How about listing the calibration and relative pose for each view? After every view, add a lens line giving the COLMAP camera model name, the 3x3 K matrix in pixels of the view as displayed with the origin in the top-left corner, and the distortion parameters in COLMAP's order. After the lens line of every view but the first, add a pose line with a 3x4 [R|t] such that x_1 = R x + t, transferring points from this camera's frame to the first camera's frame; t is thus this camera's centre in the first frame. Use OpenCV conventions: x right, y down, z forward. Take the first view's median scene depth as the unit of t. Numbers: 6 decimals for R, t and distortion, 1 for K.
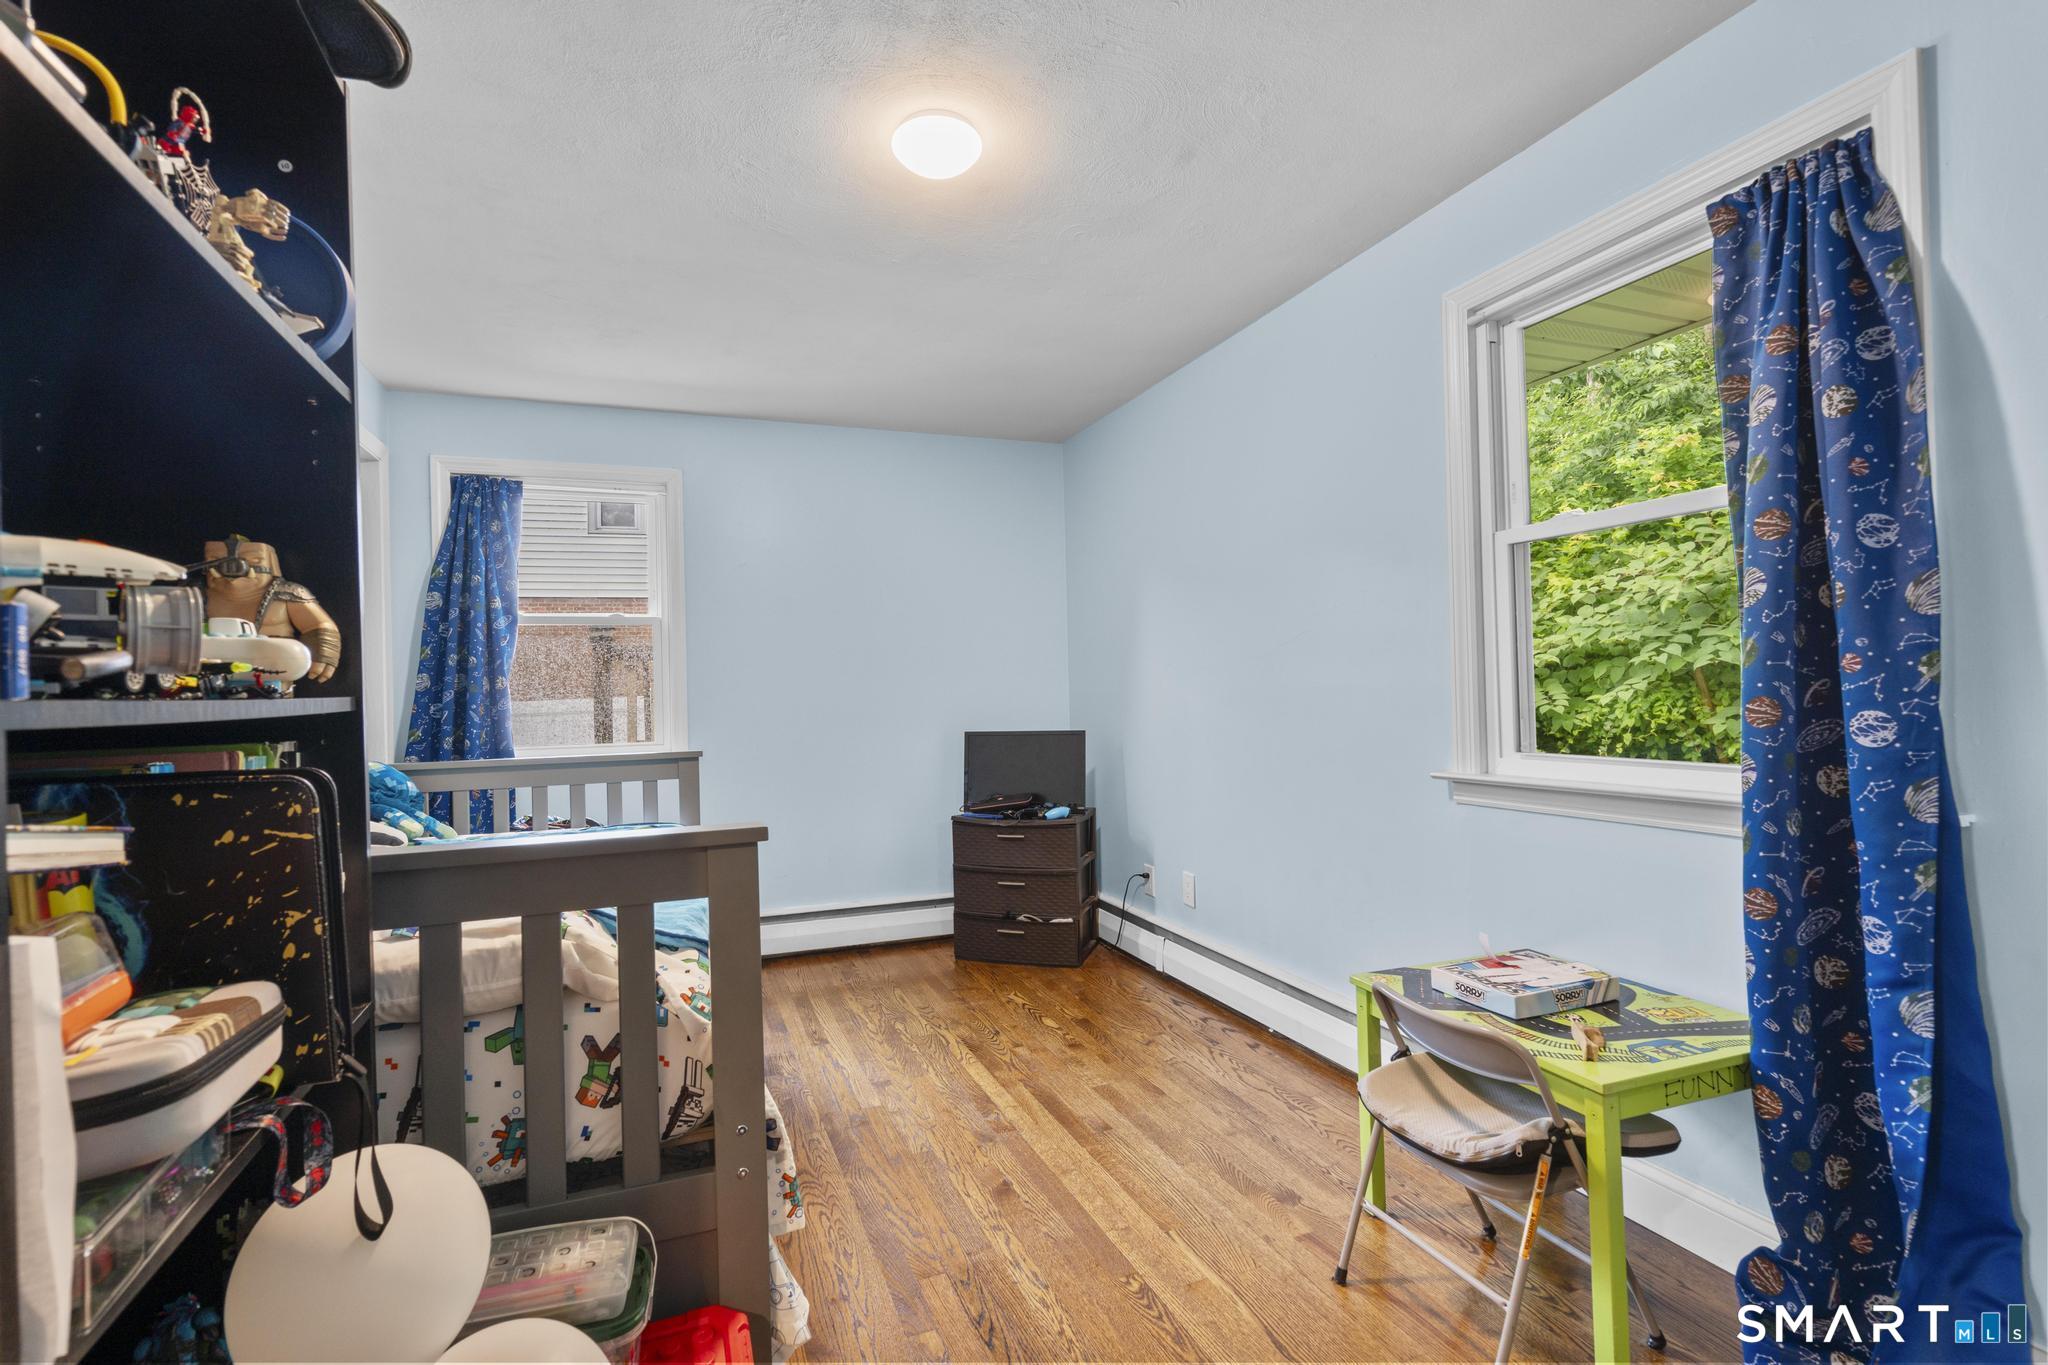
lens RADIAL K [[916.2, 0, 1004.8], [0, 916.2, 682.4], [0, 0, 1]] dist [-0.008466, 0.003225]
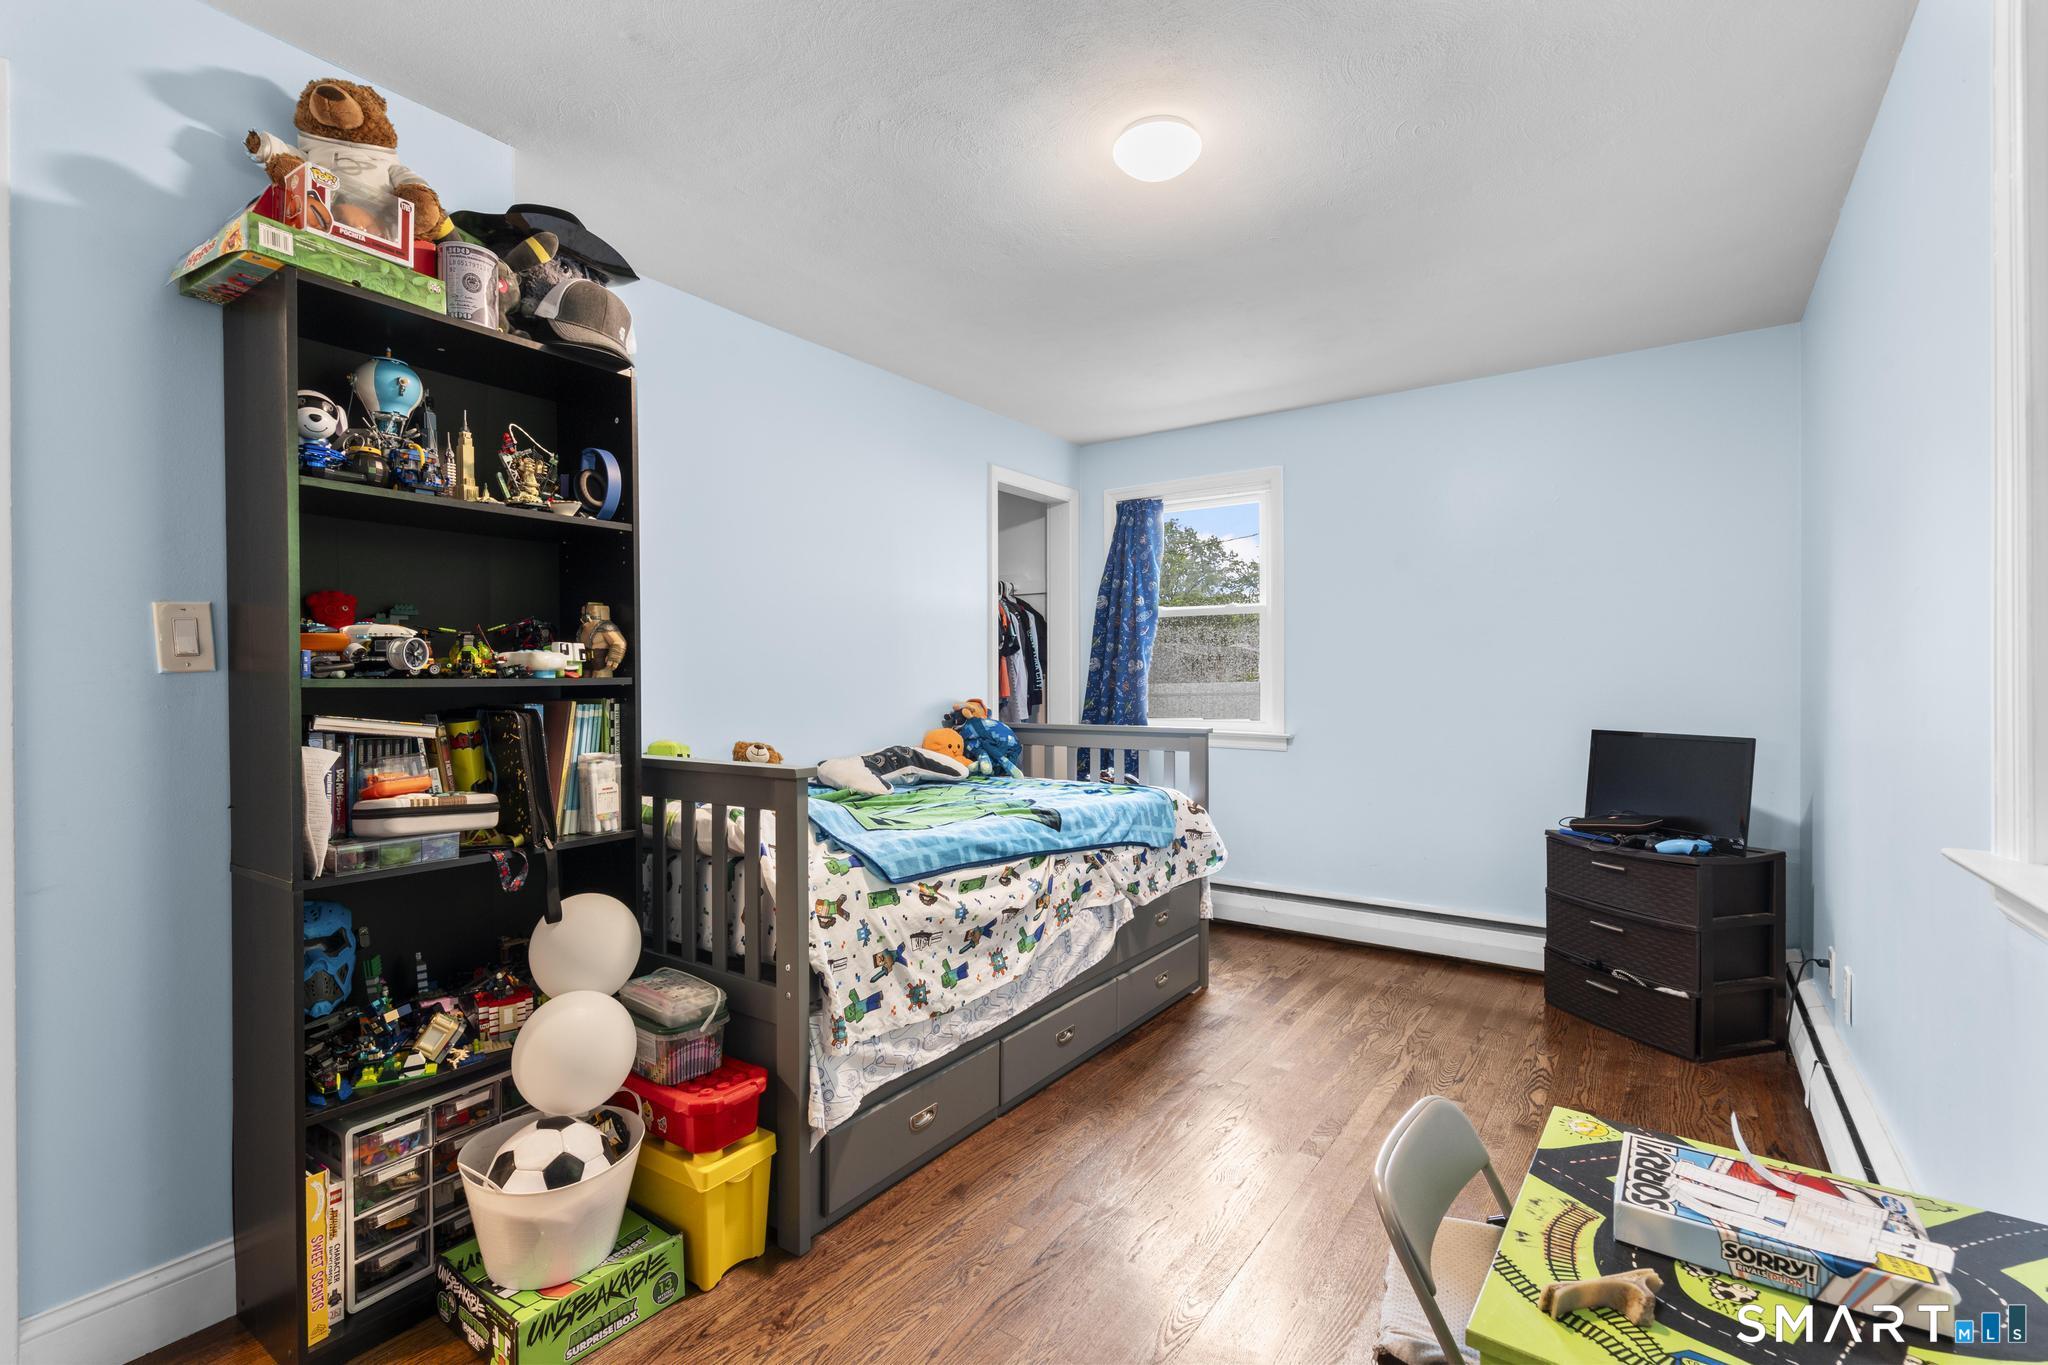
lens RADIAL K [[916.2, 0, 1007.7], [0, 916.2, 687.5], [0, 0, 1]] dist [-0.008466, 0.003225]
pose [[0.556104, 0.027687, -0.830651, 0.384382], [-0.002930, 0.999504, 0.031354, -0.007595], [0.831107, -0.015002, 0.555910, 0.152990]]
